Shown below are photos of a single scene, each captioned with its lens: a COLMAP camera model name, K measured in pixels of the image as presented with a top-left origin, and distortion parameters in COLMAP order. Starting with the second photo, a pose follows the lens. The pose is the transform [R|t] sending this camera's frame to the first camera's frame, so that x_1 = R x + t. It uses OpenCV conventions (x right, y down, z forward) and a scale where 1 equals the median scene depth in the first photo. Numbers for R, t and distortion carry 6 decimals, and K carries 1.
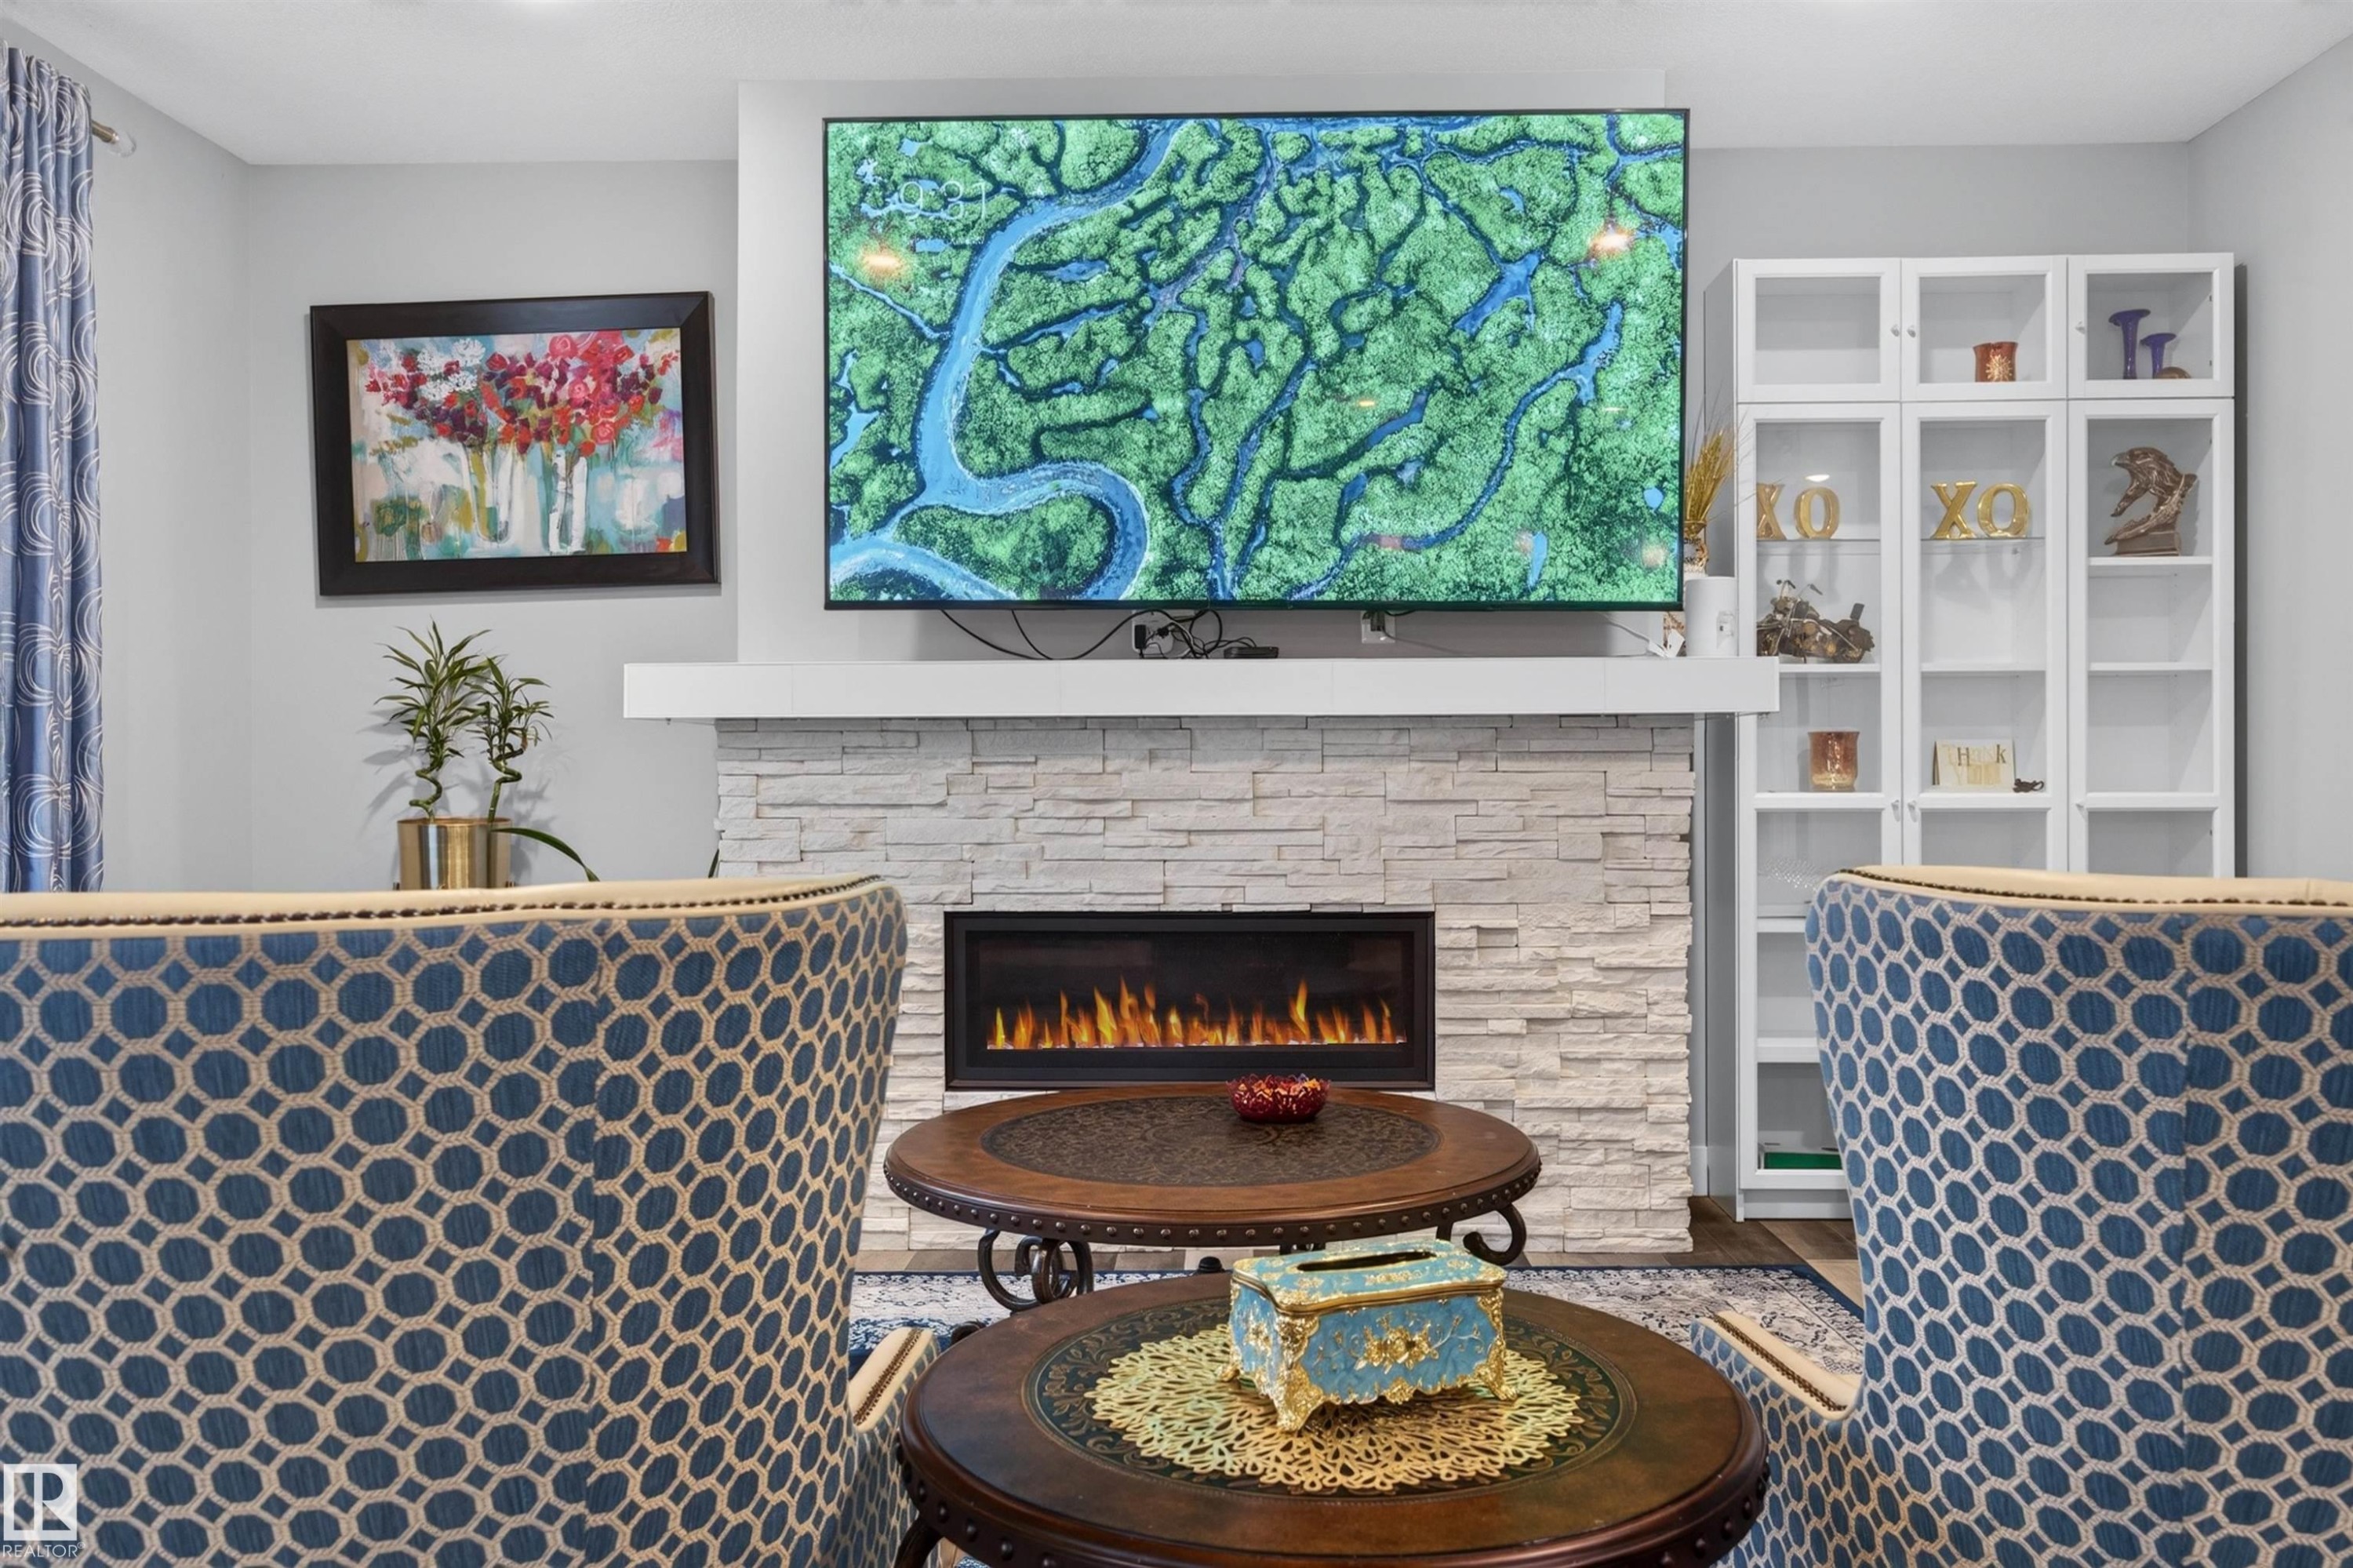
lens RADIAL K [[1783.1, 0, 1183.9], [0, 1783.1, 780.9], [0, 0, 1]] dist [-0.000815, -0.007816]
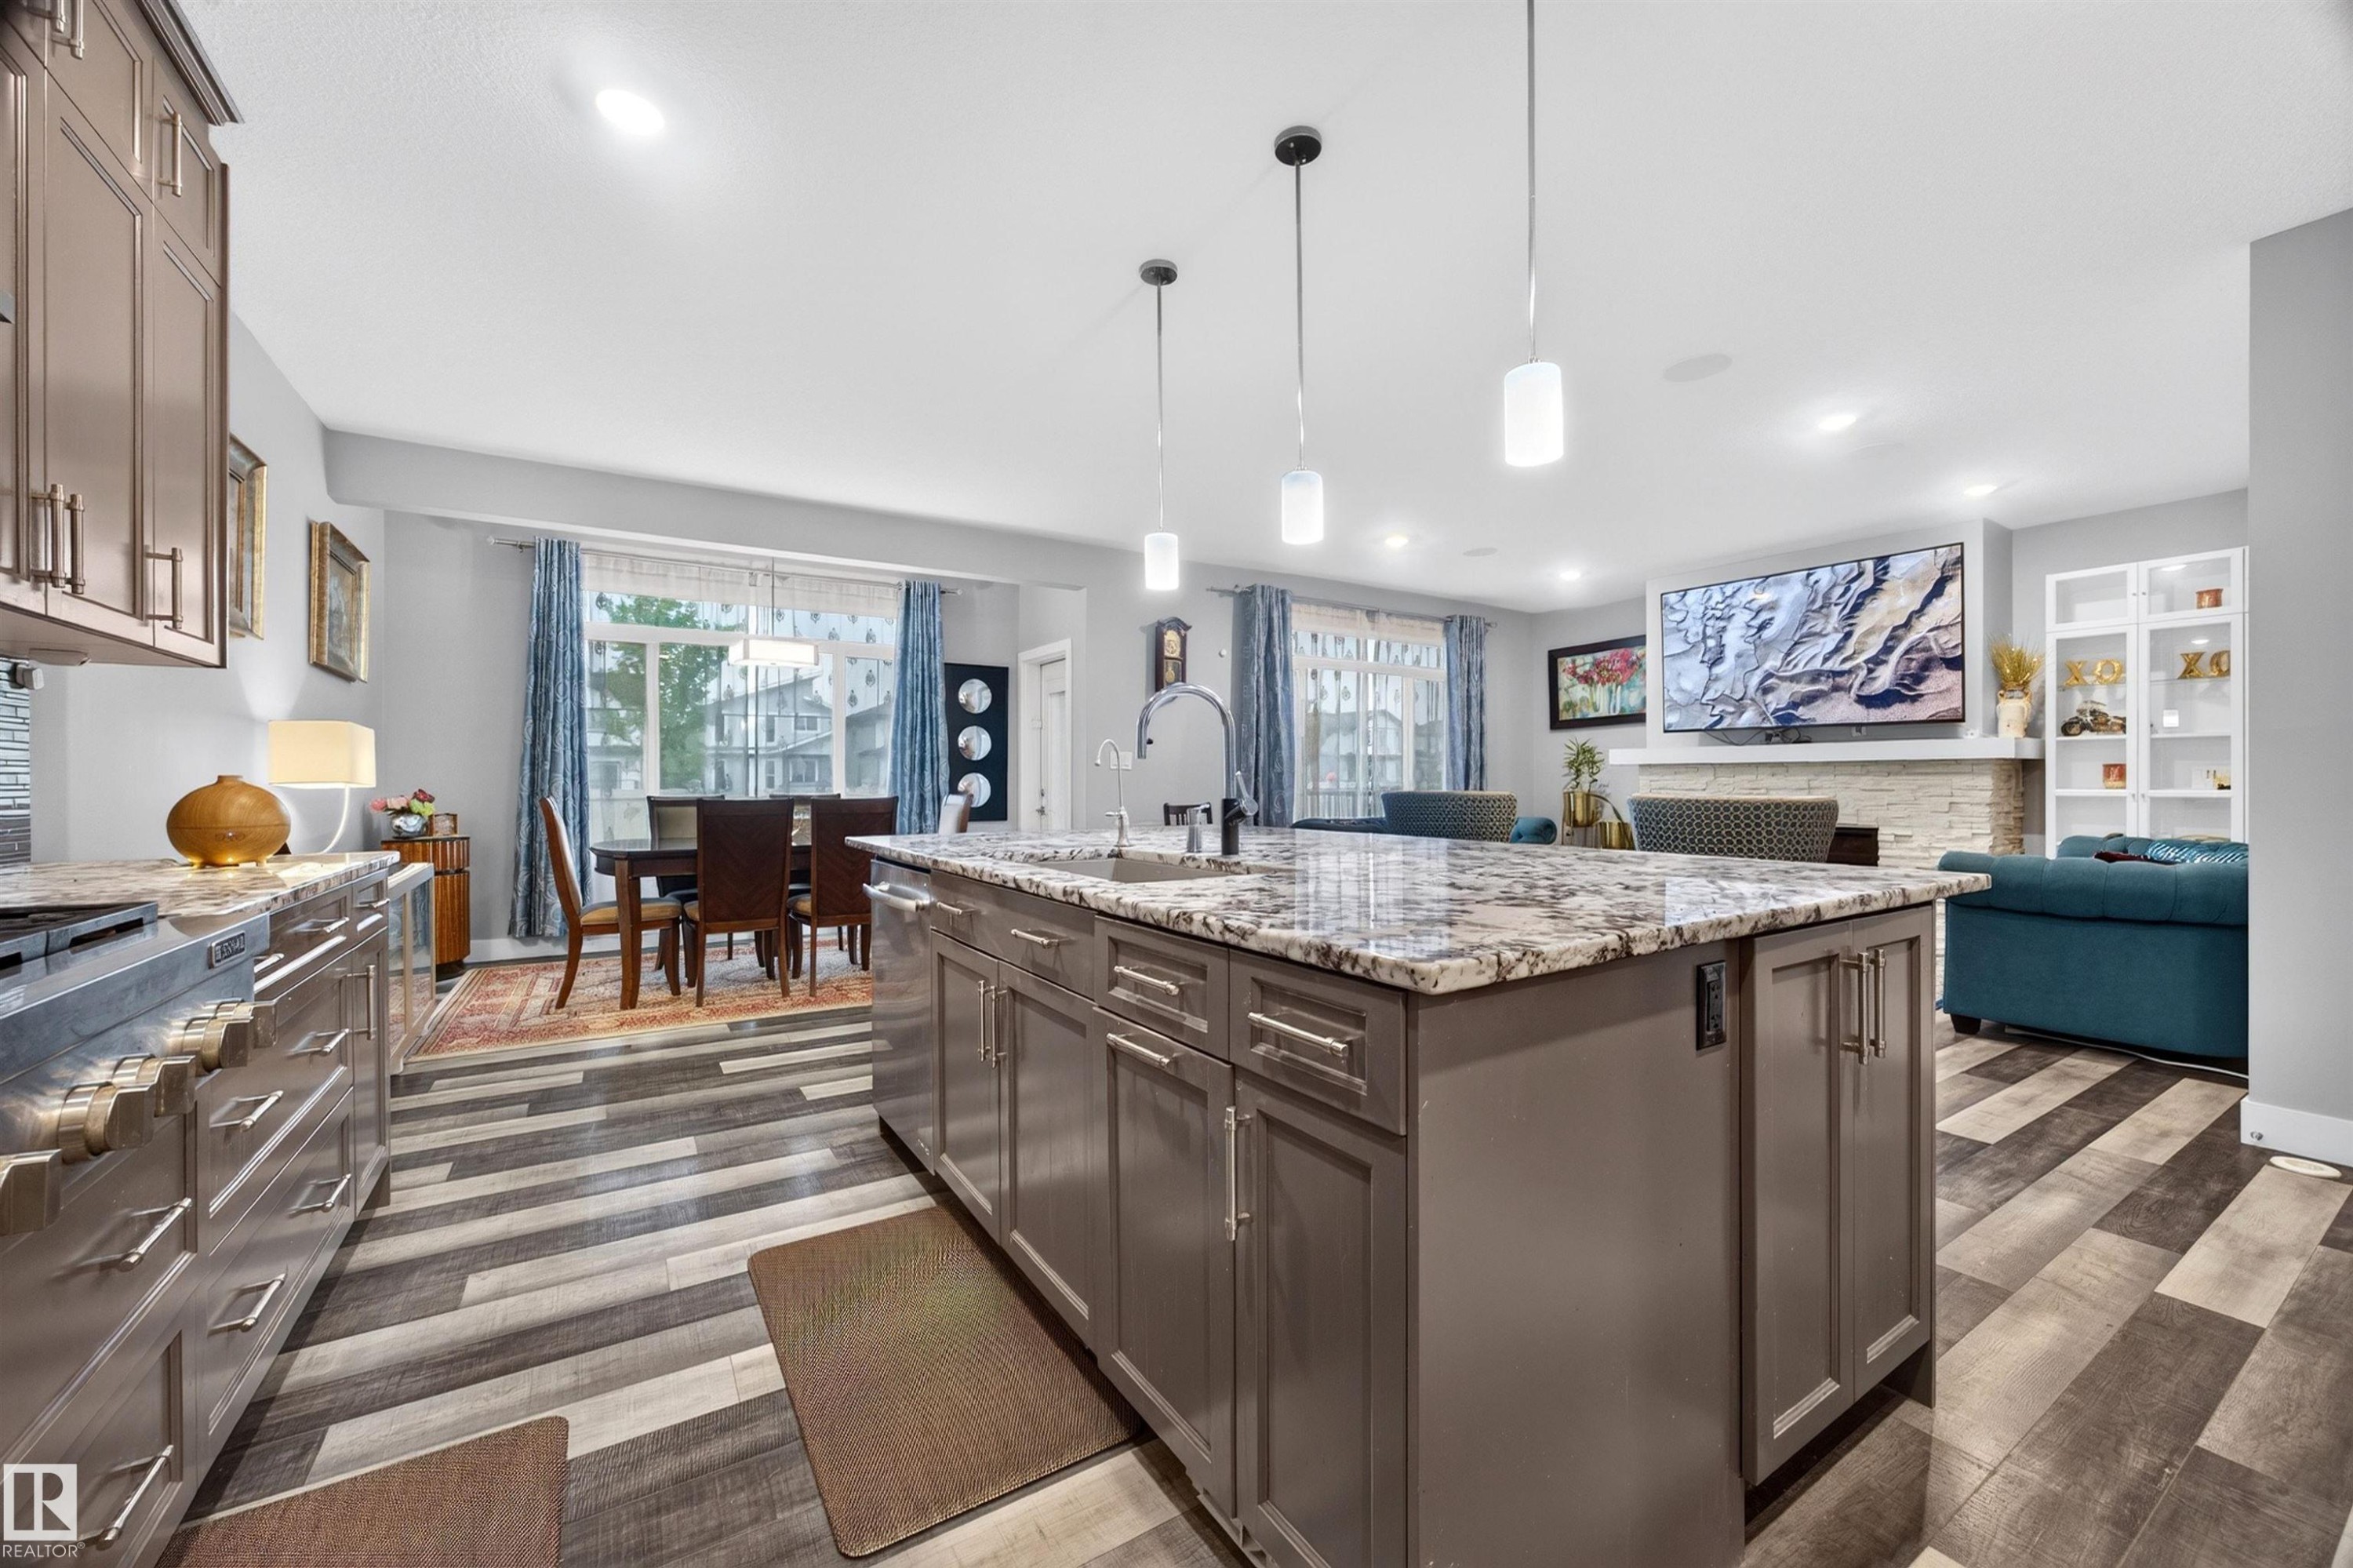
lens RADIAL K [[916.1, 0, 1187.9], [0, 916.1, 778.1], [0, 0, 1]] dist [-0.009315, 0.002288]
pose [[0.565689, 0.003173, -0.824612, 0.707458], [-0.008985, 0.999957, -0.002317, 0.005345], [0.824570, 0.008720, 0.565693, -0.735609]]
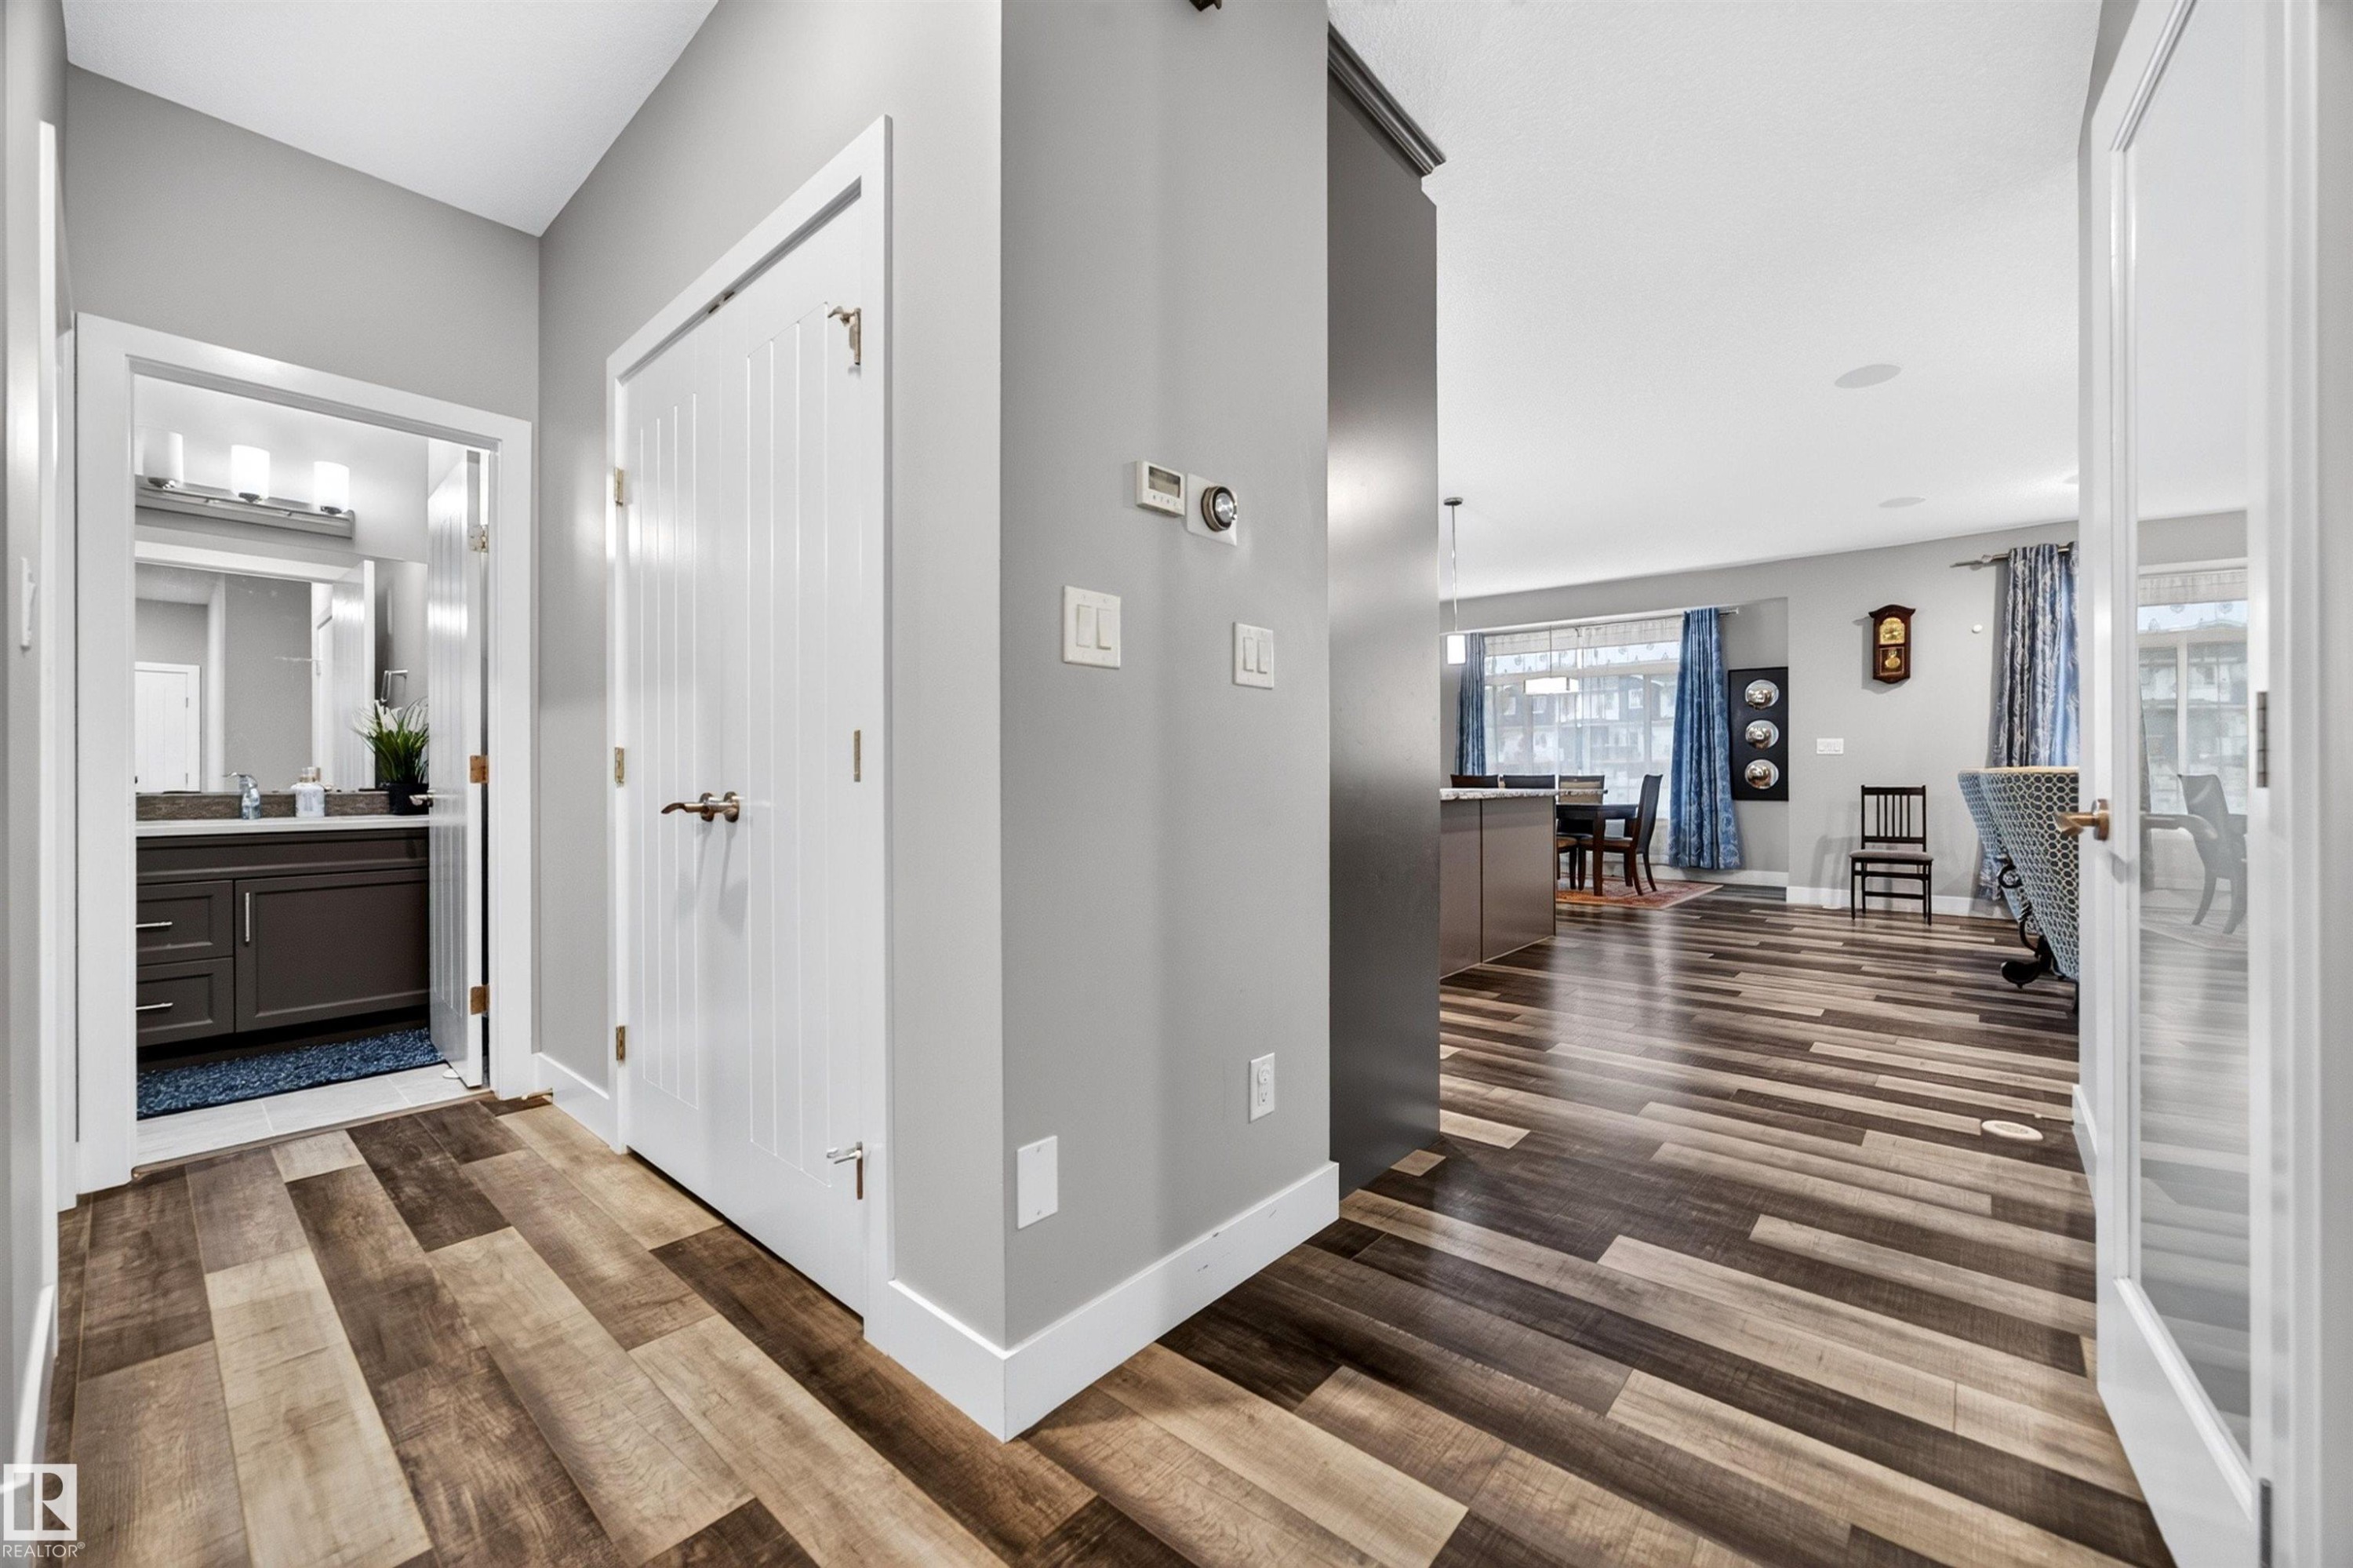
lens RADIAL K [[916.1, 0, 1181.8], [0, 916.1, 775.1], [0, 0, 1]] dist [-0.009315, 0.002288]
pose [[-0.622681, 0.005516, -0.782456, 1.450314], [-0.006451, 0.999905, 0.012183, 0.014350], [0.782449, 0.012634, -0.622586, 0.170423]]
